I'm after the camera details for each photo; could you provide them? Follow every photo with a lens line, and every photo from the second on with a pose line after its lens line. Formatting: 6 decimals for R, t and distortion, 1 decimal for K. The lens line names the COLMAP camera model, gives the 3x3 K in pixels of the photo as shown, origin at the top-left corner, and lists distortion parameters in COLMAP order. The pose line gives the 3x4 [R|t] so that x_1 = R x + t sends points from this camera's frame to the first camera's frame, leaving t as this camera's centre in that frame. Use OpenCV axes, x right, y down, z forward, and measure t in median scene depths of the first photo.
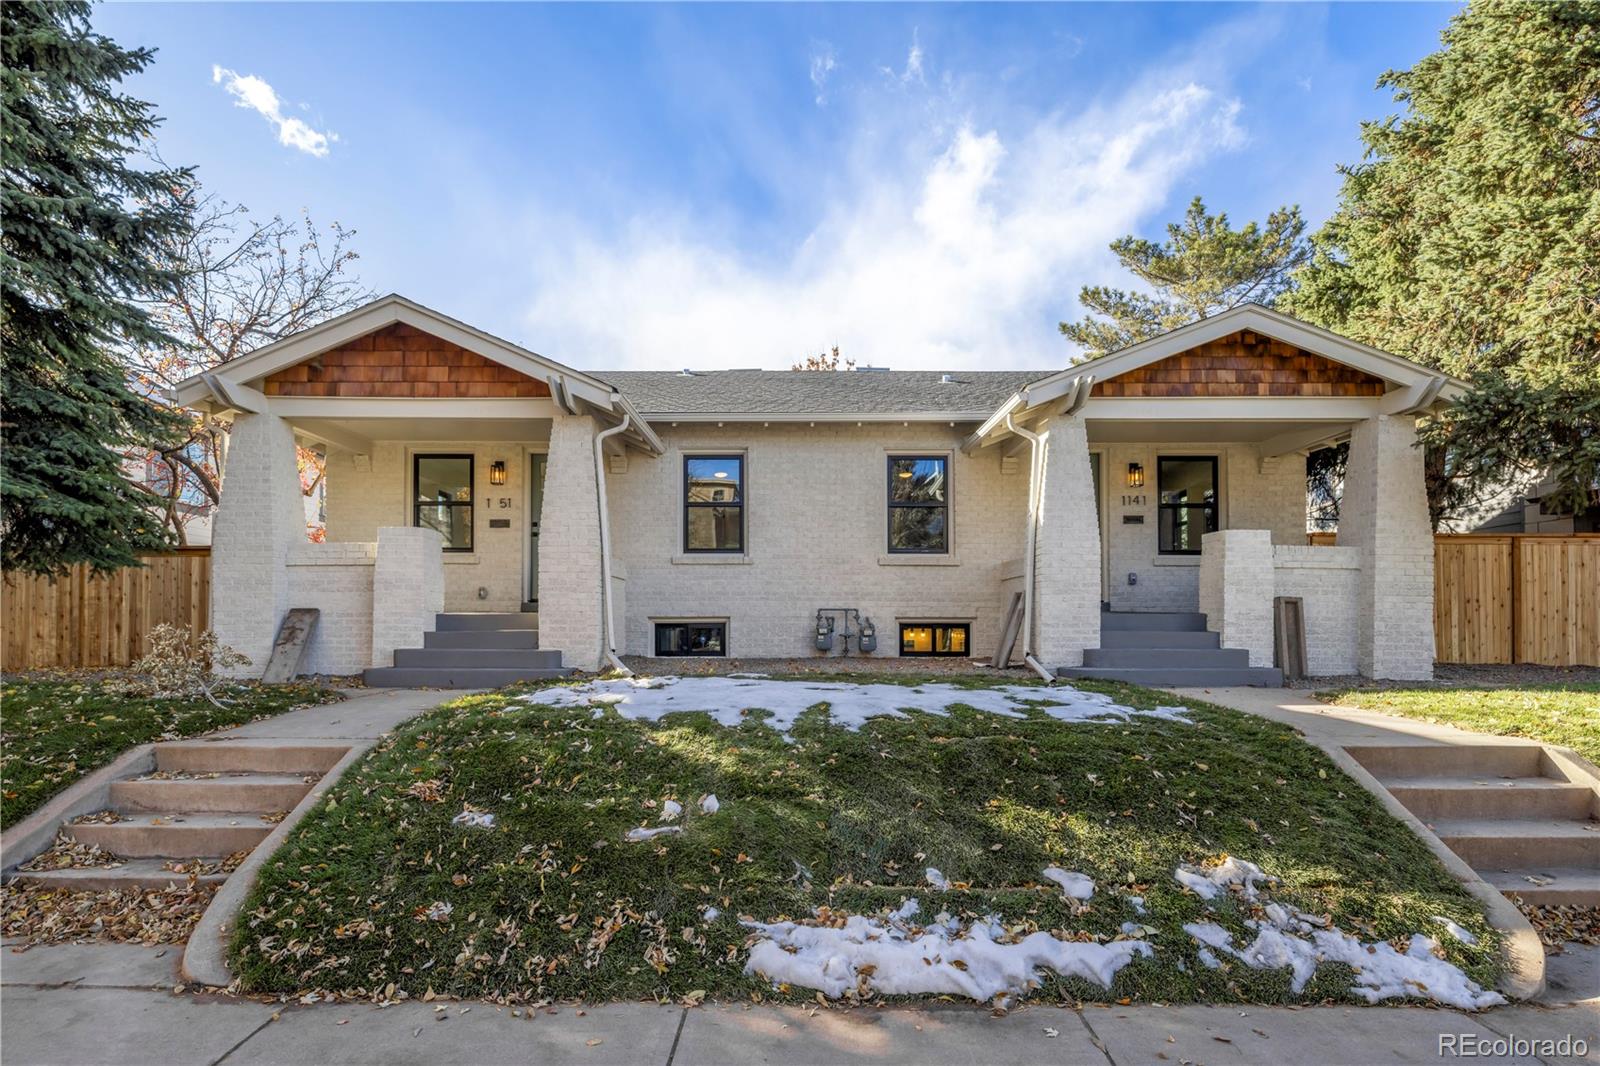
lens RADIAL K [[778.3, 0, 769.8], [0, 778.3, 437.7], [0, 0, 1]] dist [-0.000465, -0.000532]
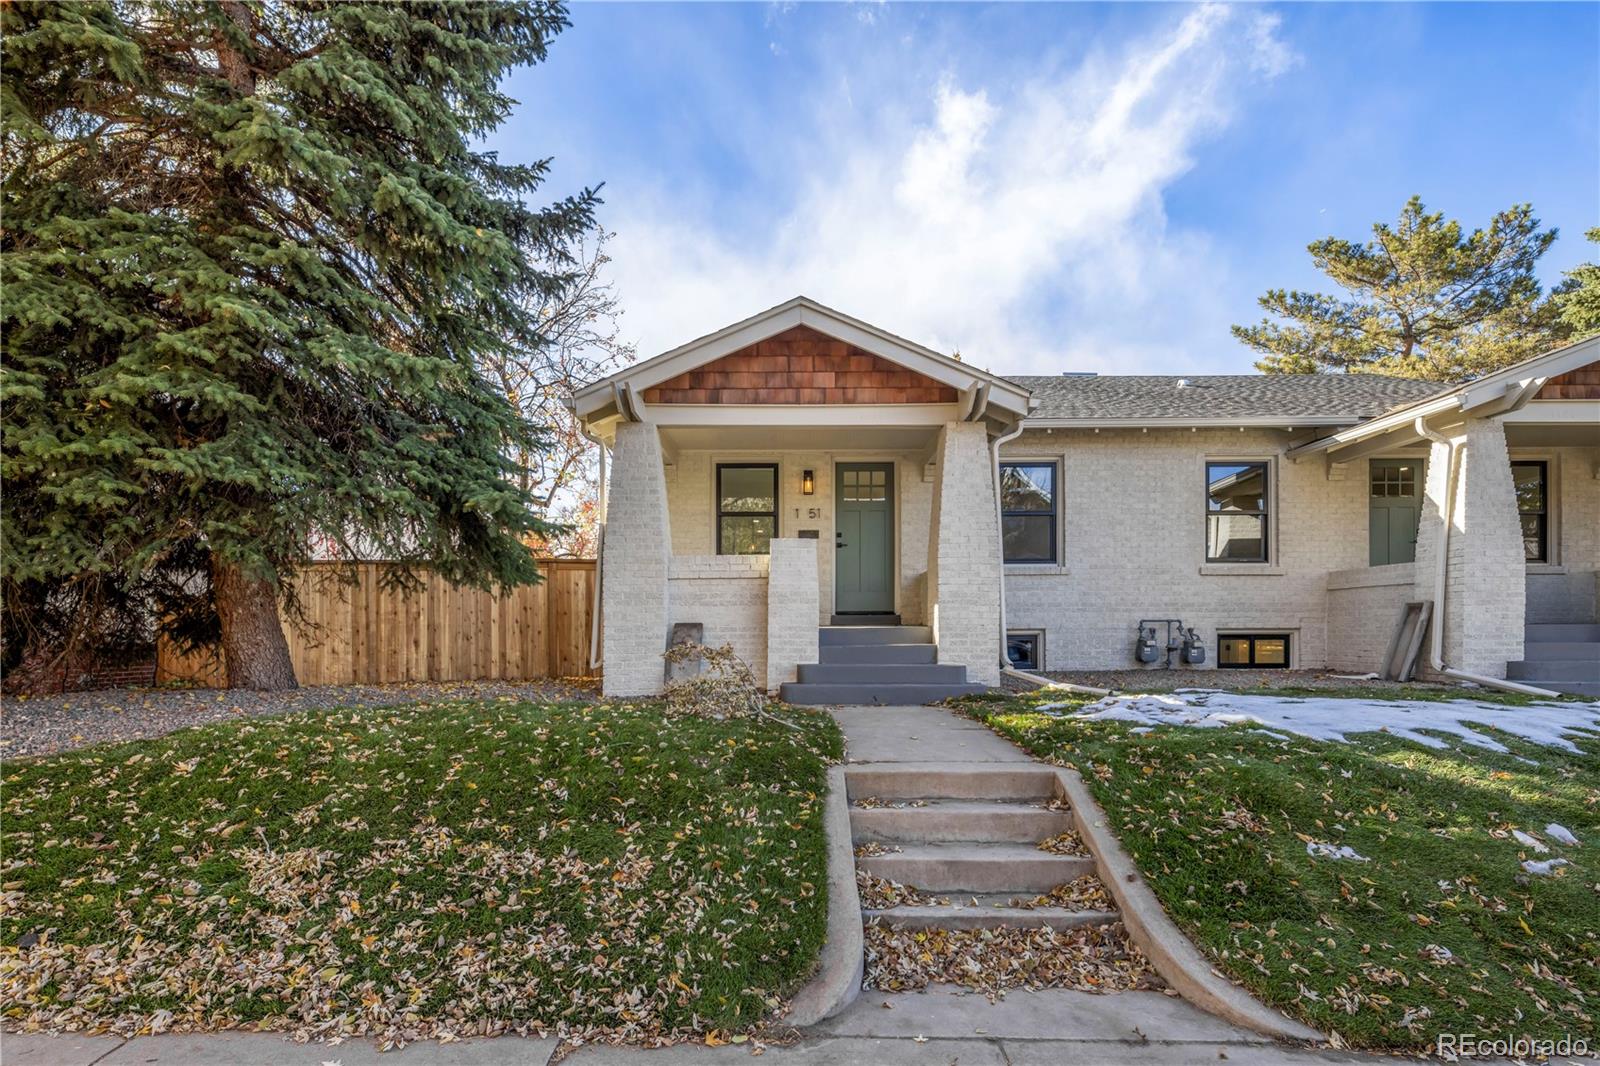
lens RADIAL K [[782.4, 0, 793.4], [0, 782.4, 456.1], [0, 0, 1]] dist [0.000065, -0.000578]
pose [[0.999982, -0.005352, -0.002582, -0.363784], [0.005383, 0.999909, 0.012406, 0.000279], [0.002516, -0.012419, 0.999920, 0.022904]]
